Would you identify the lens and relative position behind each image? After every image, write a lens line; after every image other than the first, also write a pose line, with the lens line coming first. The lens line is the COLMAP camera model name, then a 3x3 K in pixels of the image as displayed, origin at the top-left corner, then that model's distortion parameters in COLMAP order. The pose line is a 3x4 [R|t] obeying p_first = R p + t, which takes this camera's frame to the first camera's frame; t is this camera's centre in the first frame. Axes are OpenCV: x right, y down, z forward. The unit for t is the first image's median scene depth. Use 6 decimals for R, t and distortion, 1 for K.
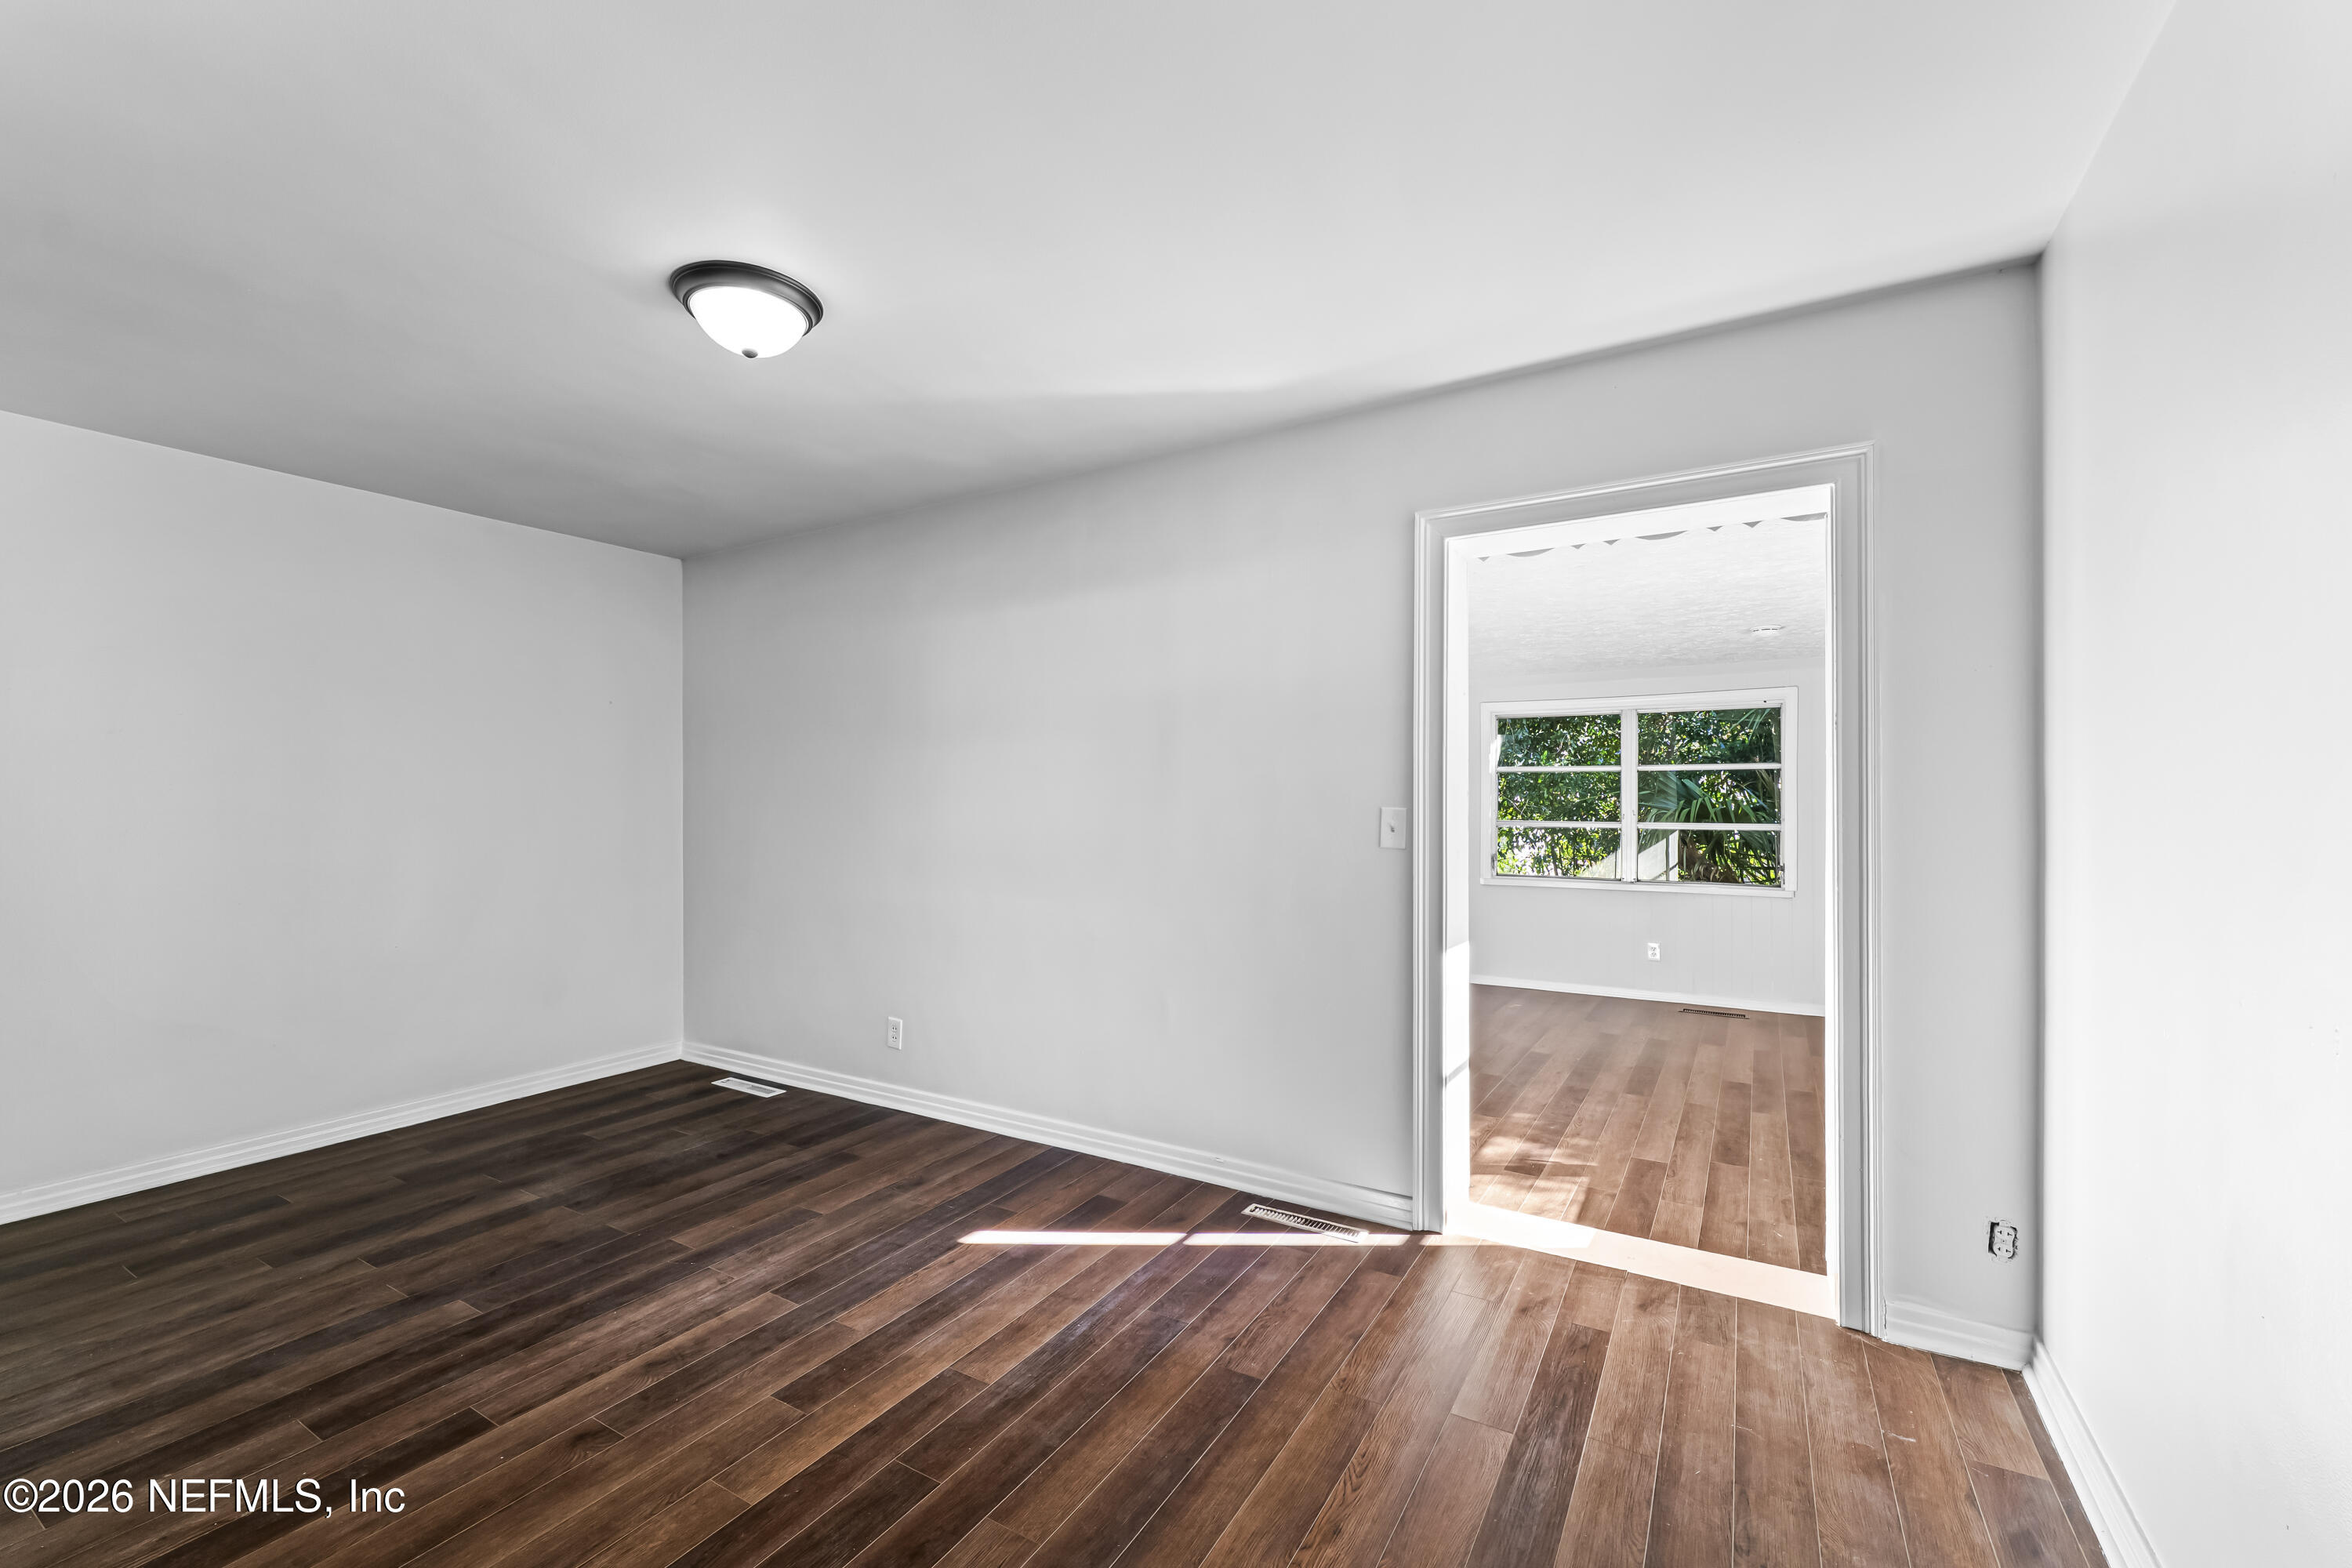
lens RADIAL K [[1002.3, 0, 1175.2], [0, 1002.3, 788.4], [0, 0, 1]] dist [0.002864, 0.000472]
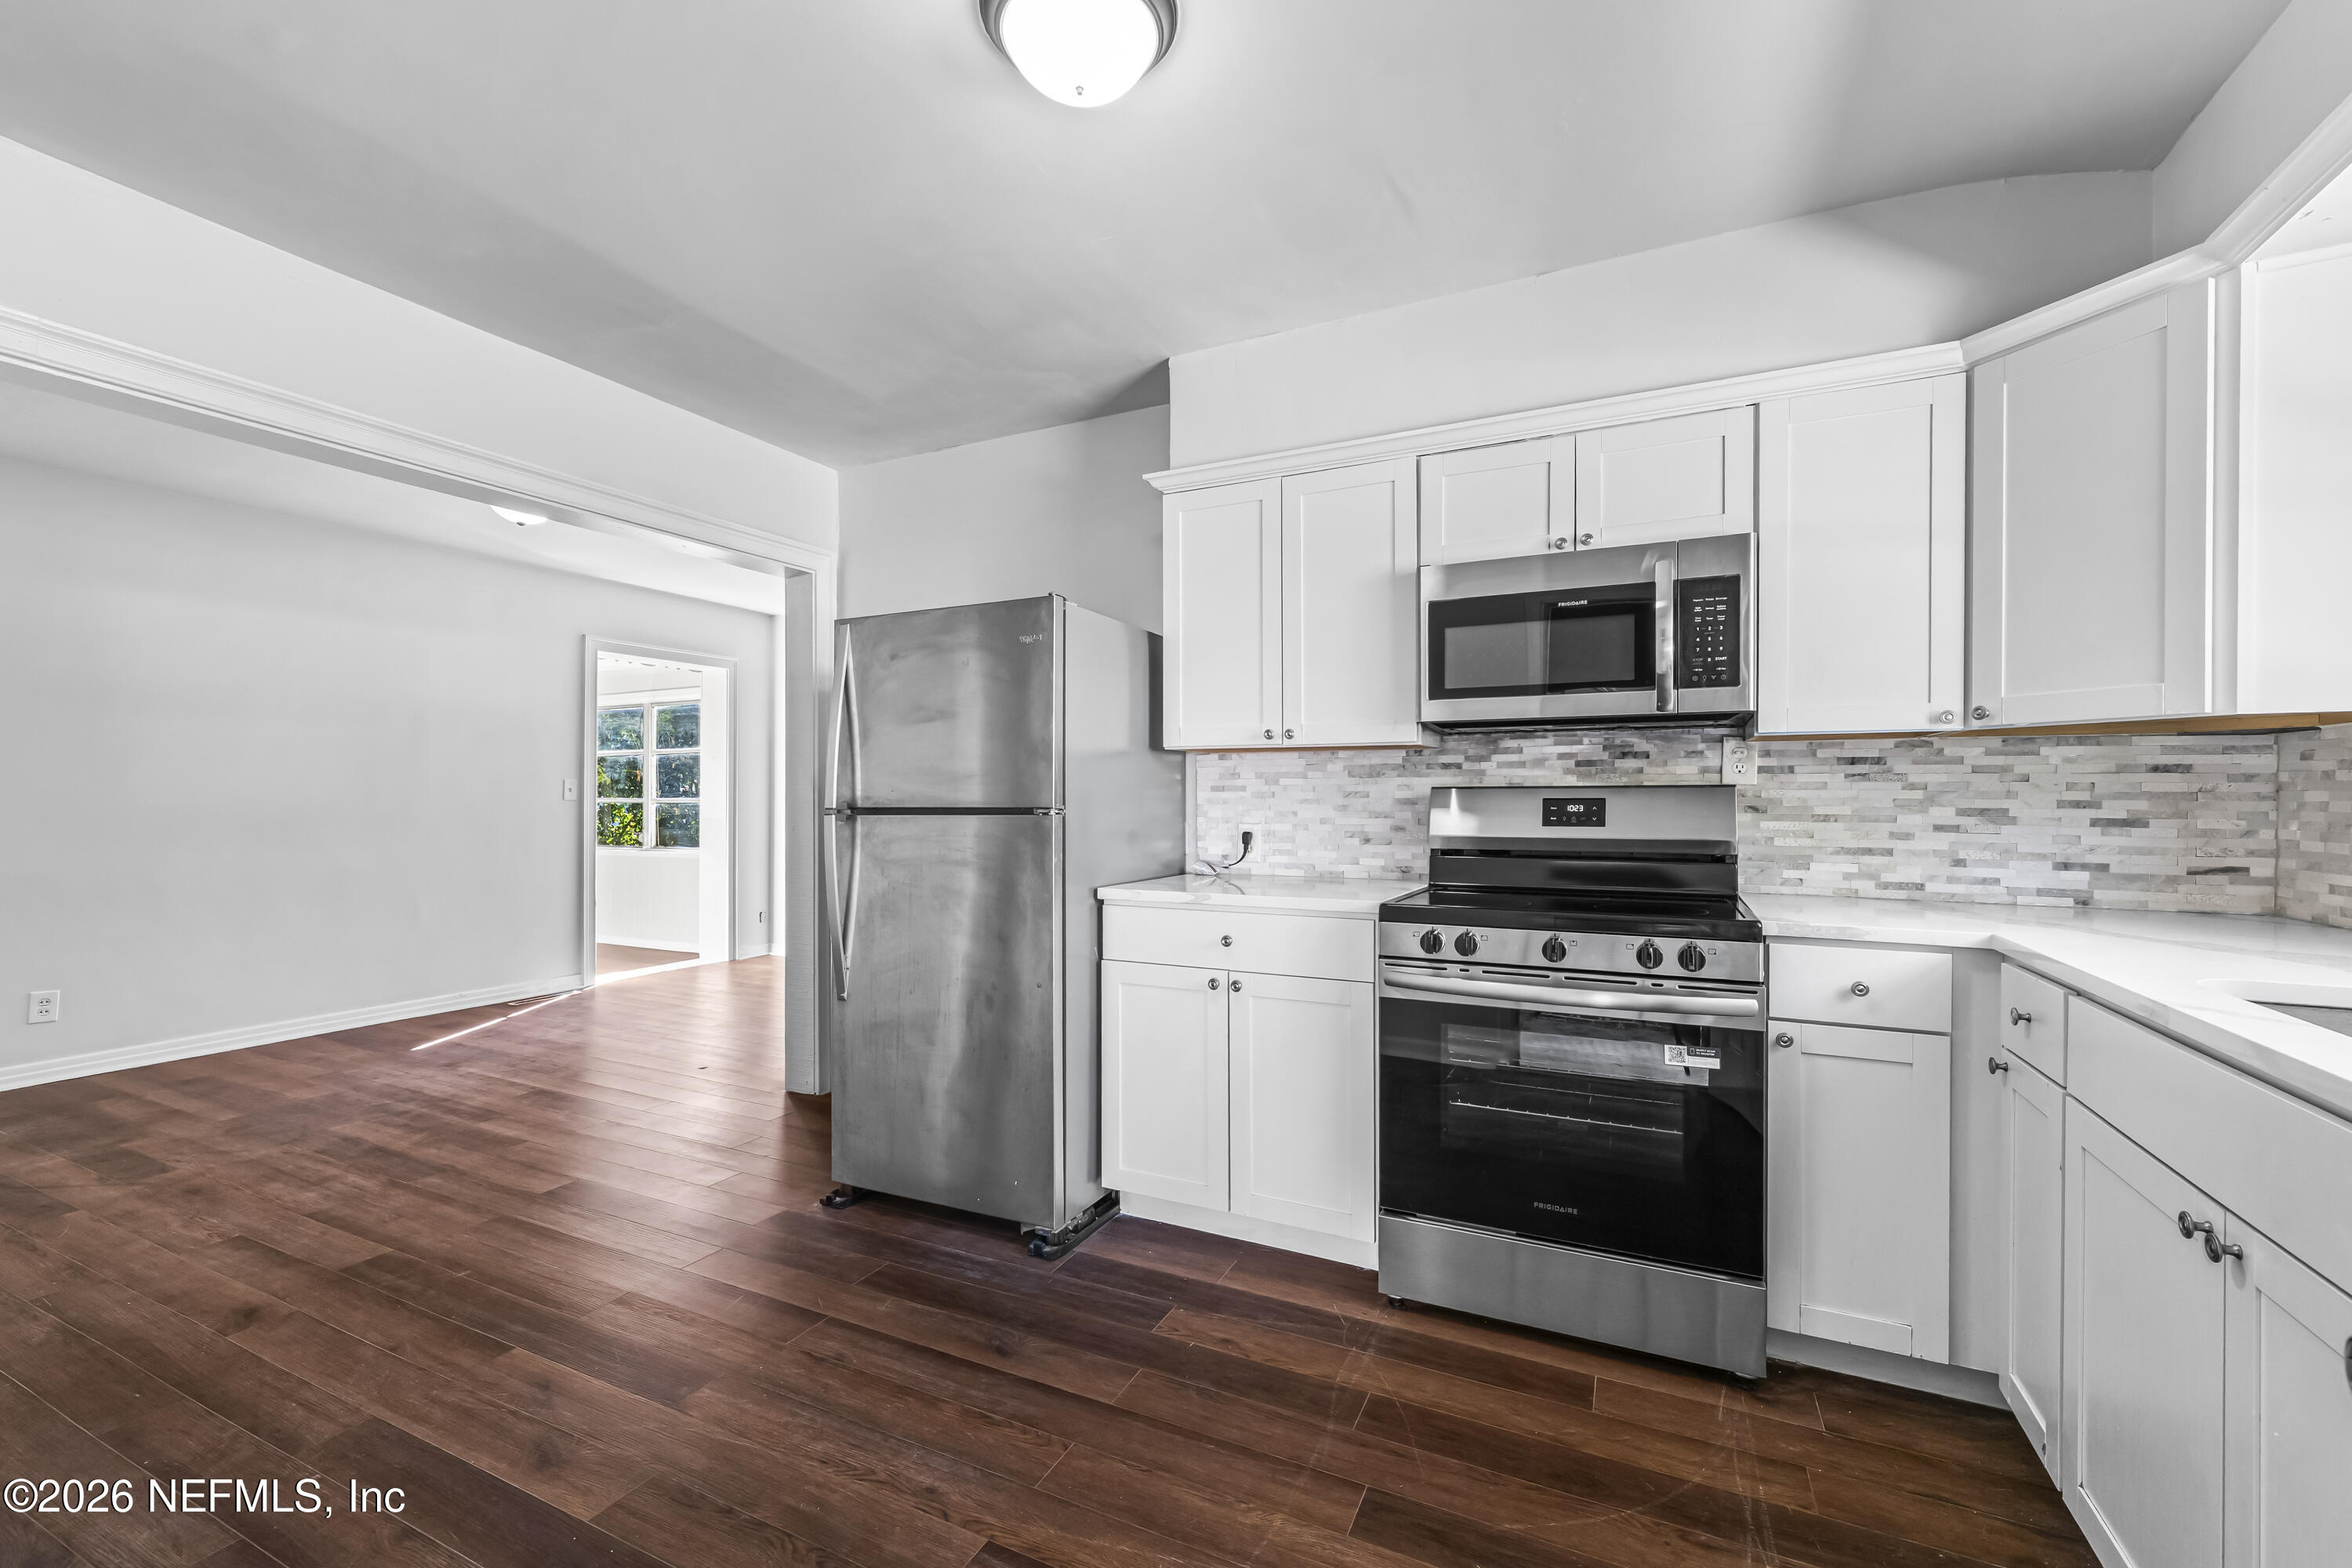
lens RADIAL K [[1002.3, 0, 1172.8], [0, 1002.3, 787.7], [0, 0, 1]] dist [0.002864, 0.000472]
pose [[-0.062970, -0.002560, 0.998012, -2.273964], [-0.009252, 0.999955, 0.001981, 0.025881], [-0.997973, -0.009109, -0.062991, -0.079528]]
